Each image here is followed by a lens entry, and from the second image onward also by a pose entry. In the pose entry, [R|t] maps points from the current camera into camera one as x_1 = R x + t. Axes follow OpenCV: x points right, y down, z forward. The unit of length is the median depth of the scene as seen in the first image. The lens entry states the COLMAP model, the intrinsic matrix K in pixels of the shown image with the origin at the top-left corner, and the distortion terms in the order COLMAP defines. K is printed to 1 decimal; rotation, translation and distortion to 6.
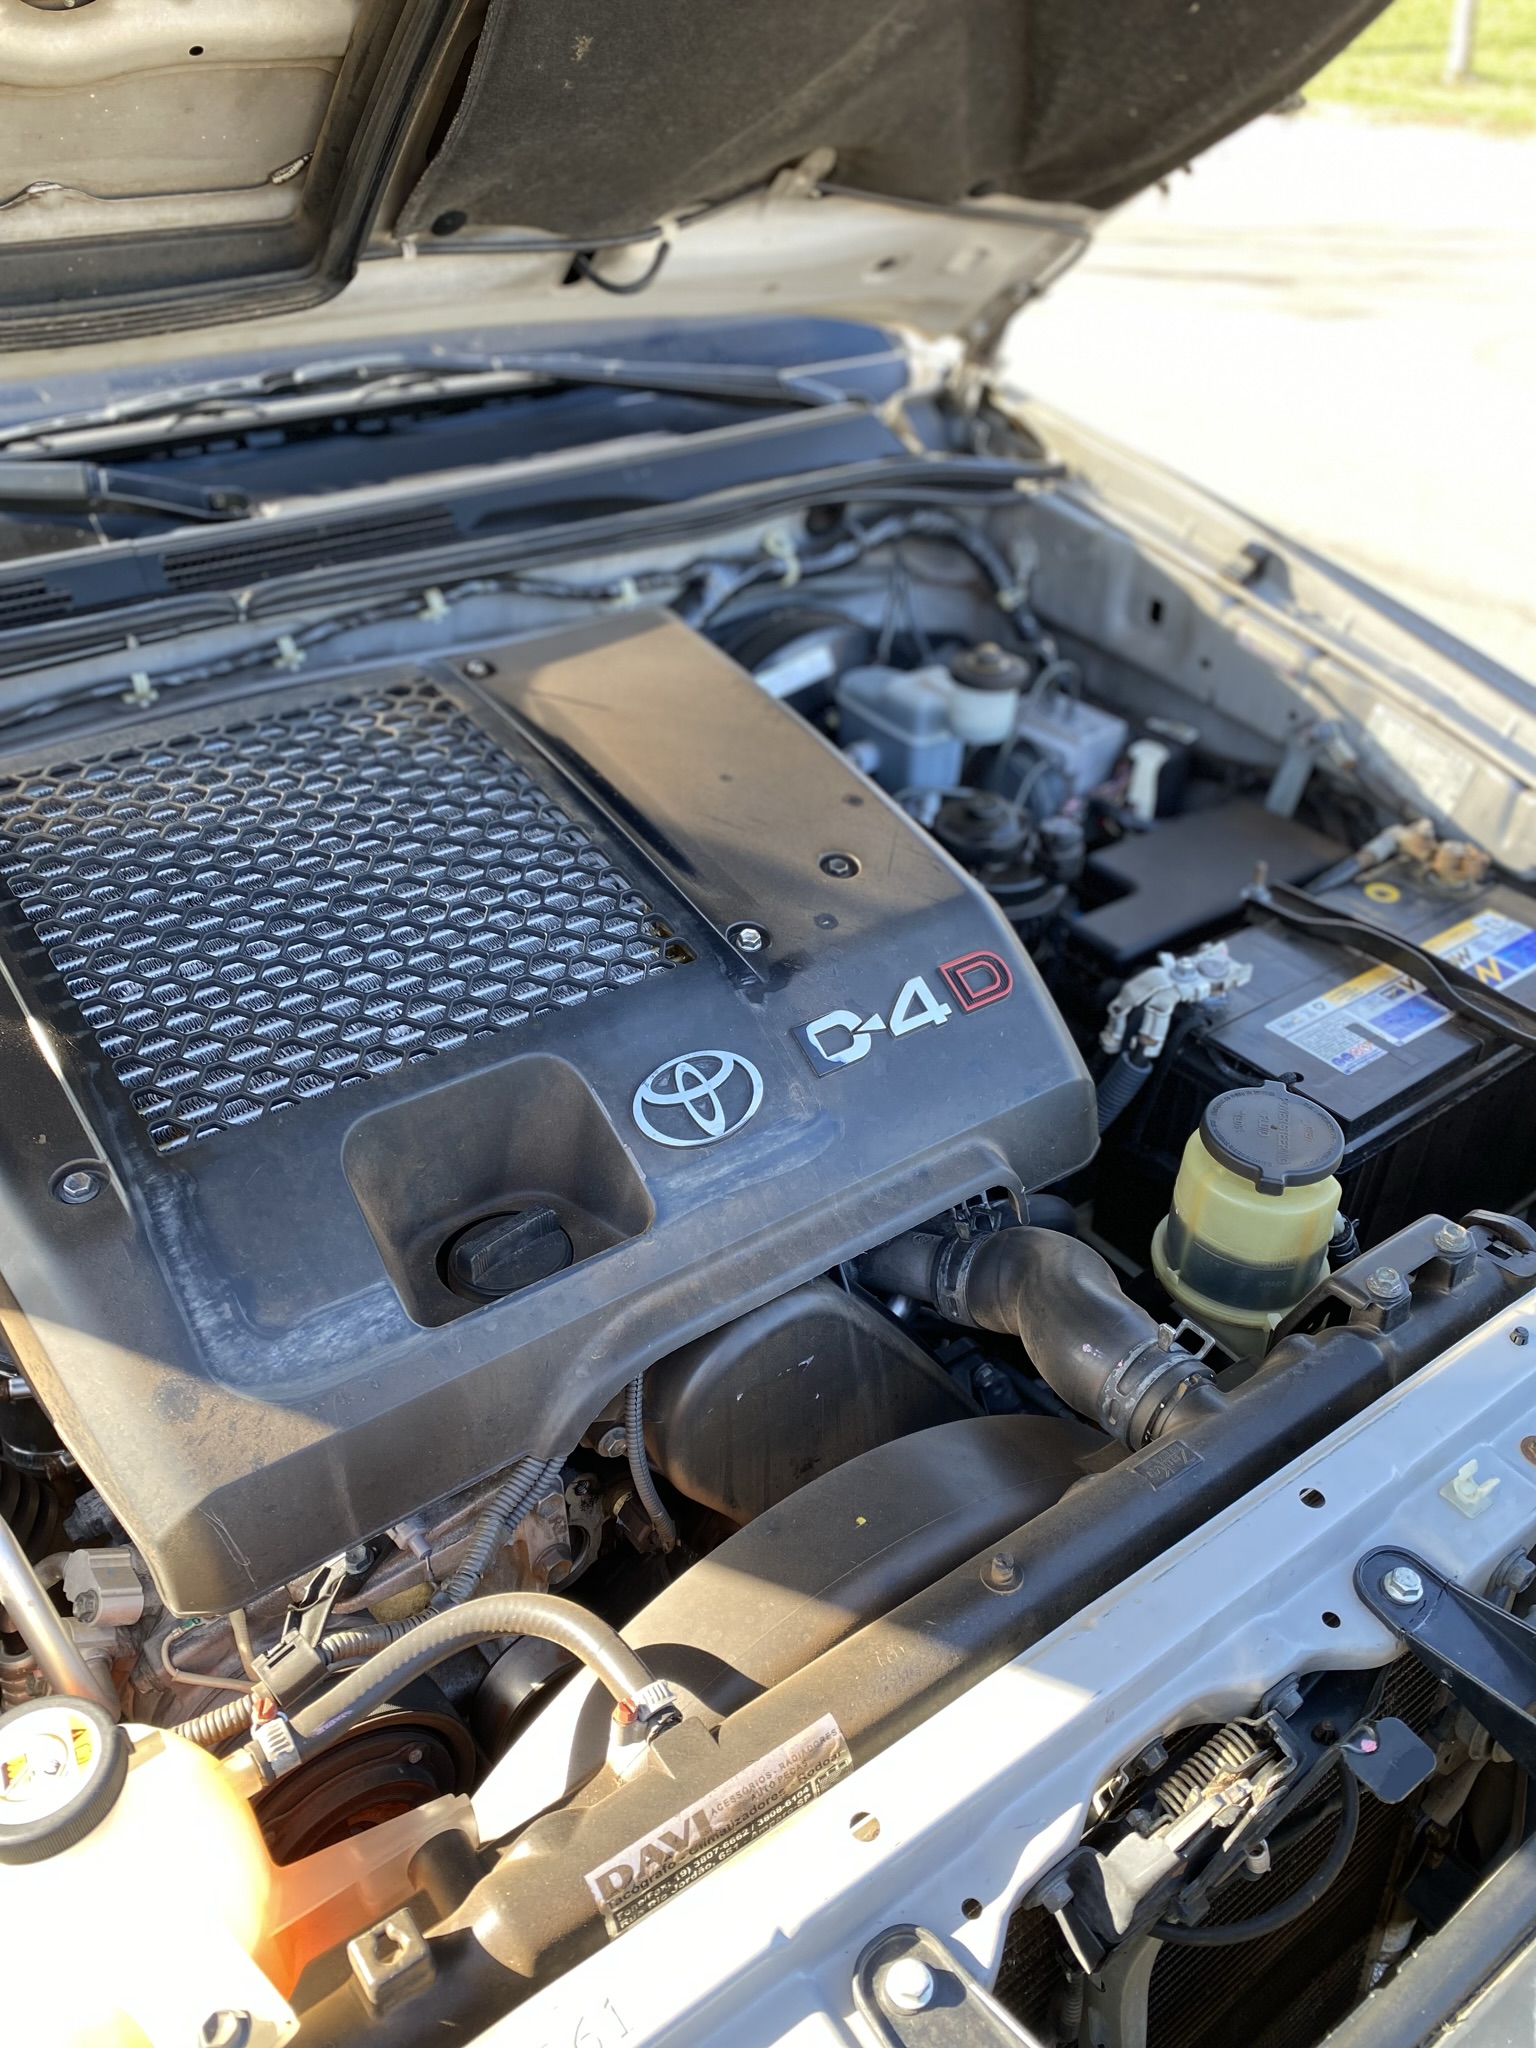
lens RADIAL K [[1567.3, 0, 765.6], [0, 1567.3, 1022.1], [0, 0, 1]] dist [0.001602, -0.033304]
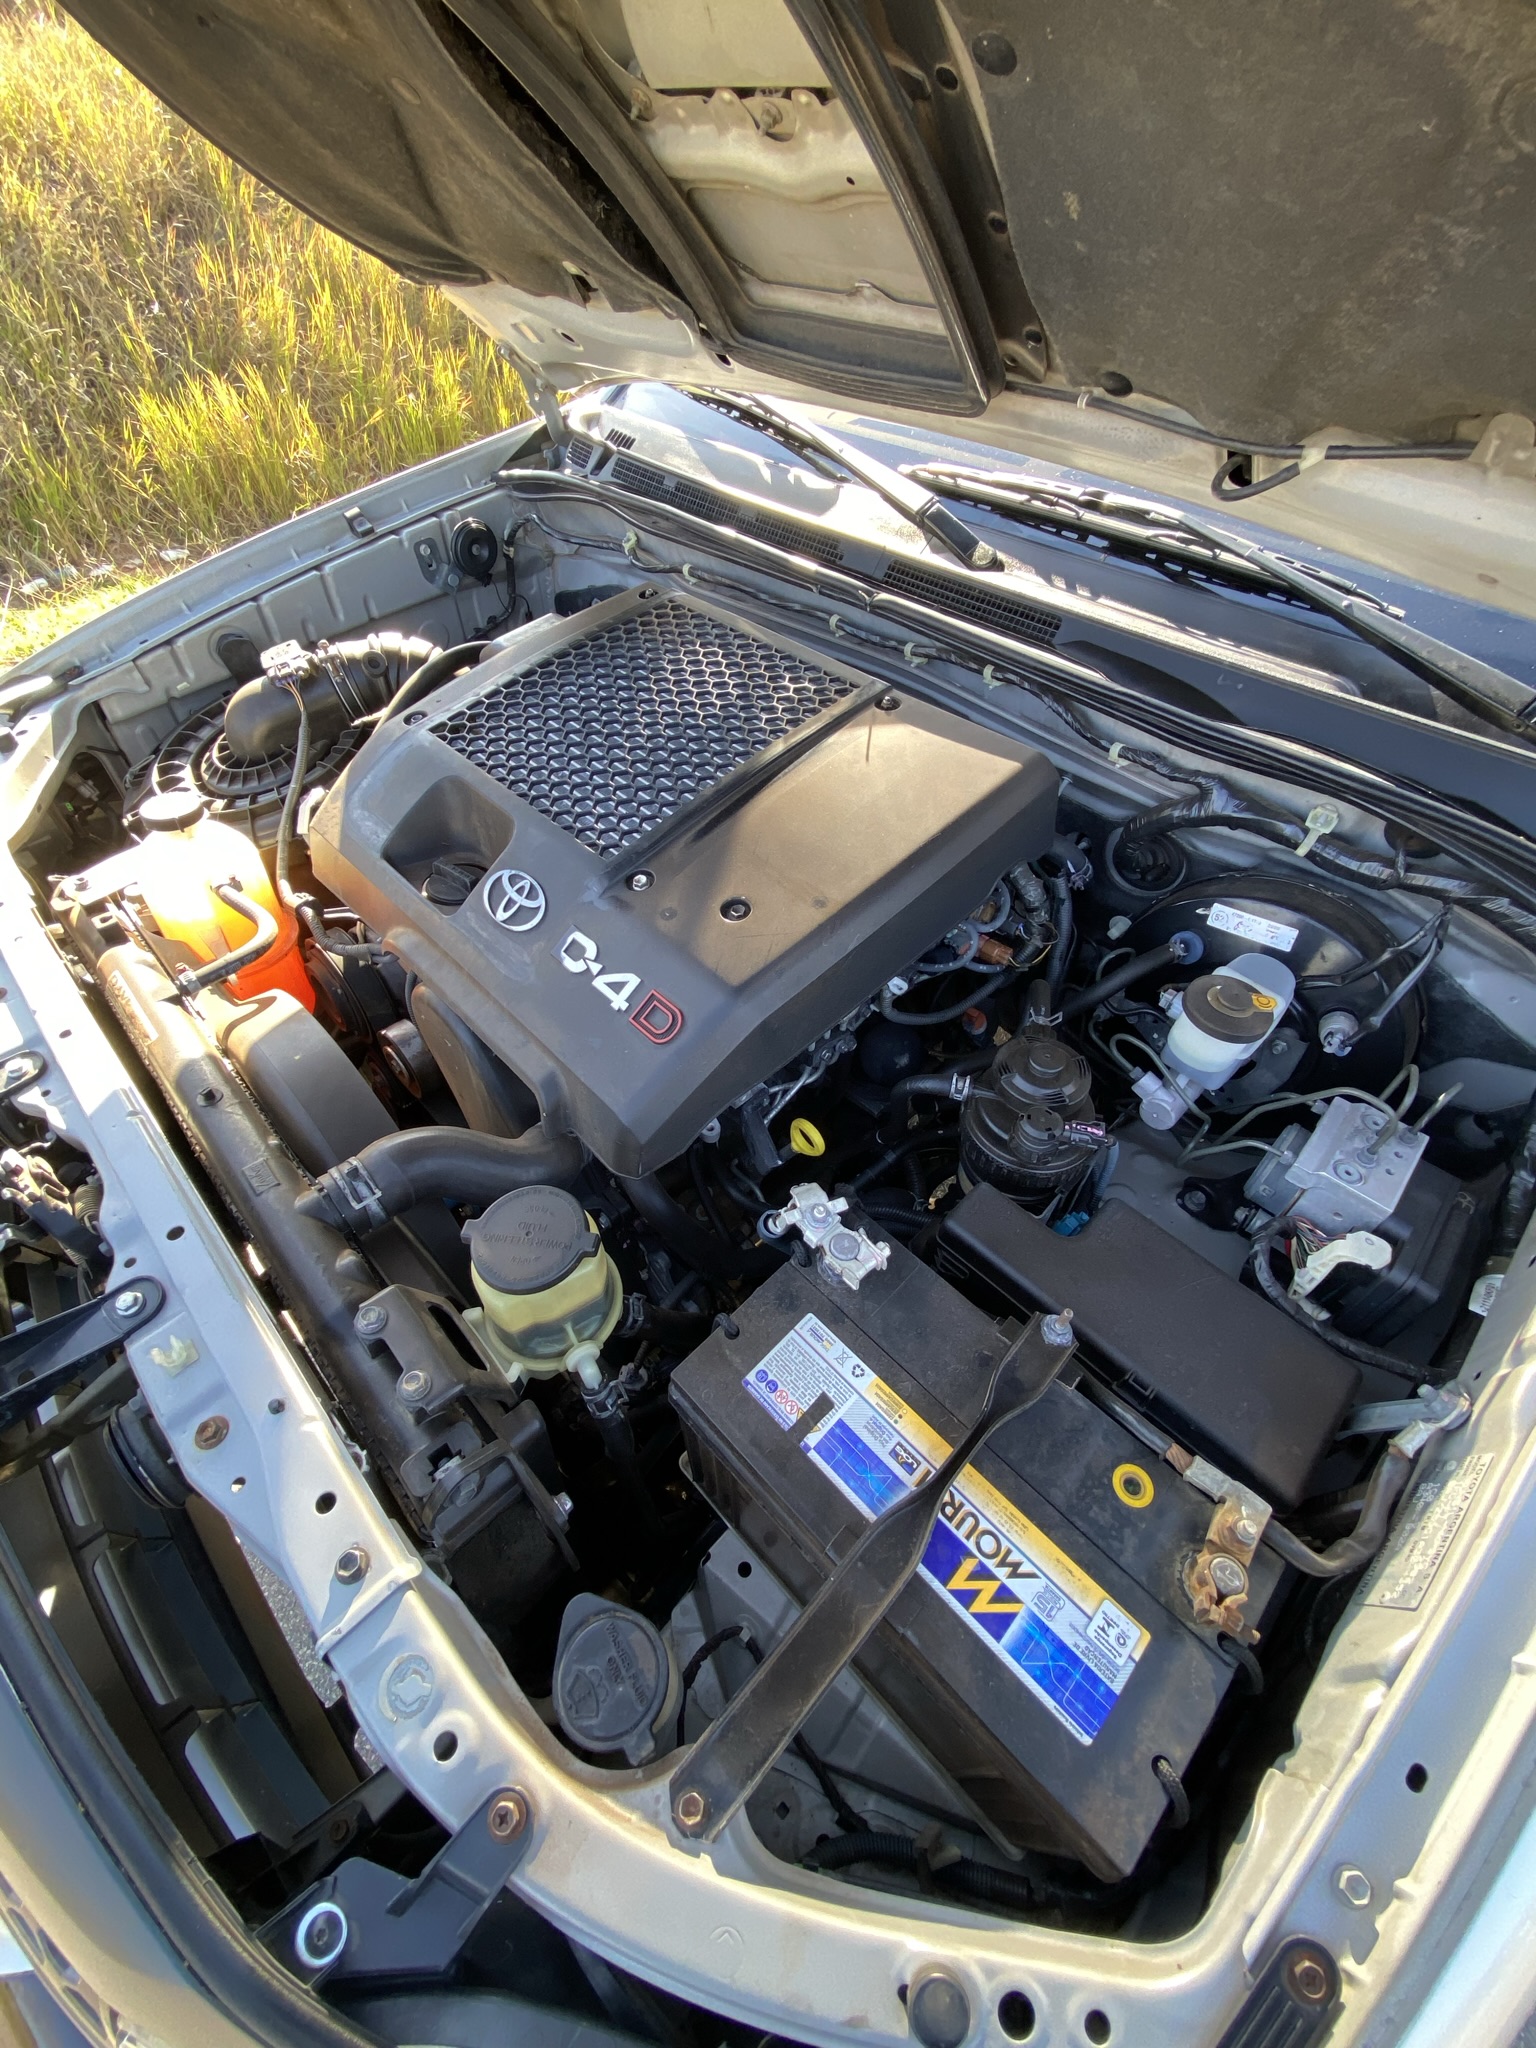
lens RADIAL K [[864.5, 0, 767.6], [0, 864.5, 1021.6], [0, 0, 1]] dist [-0.000995, -0.000637]
pose [[0.148153, 0.707286, -0.691228, 0.640108], [-0.587868, 0.625036, 0.513557, -0.443307], [0.795275, 0.330266, 0.508392, 0.695767]]
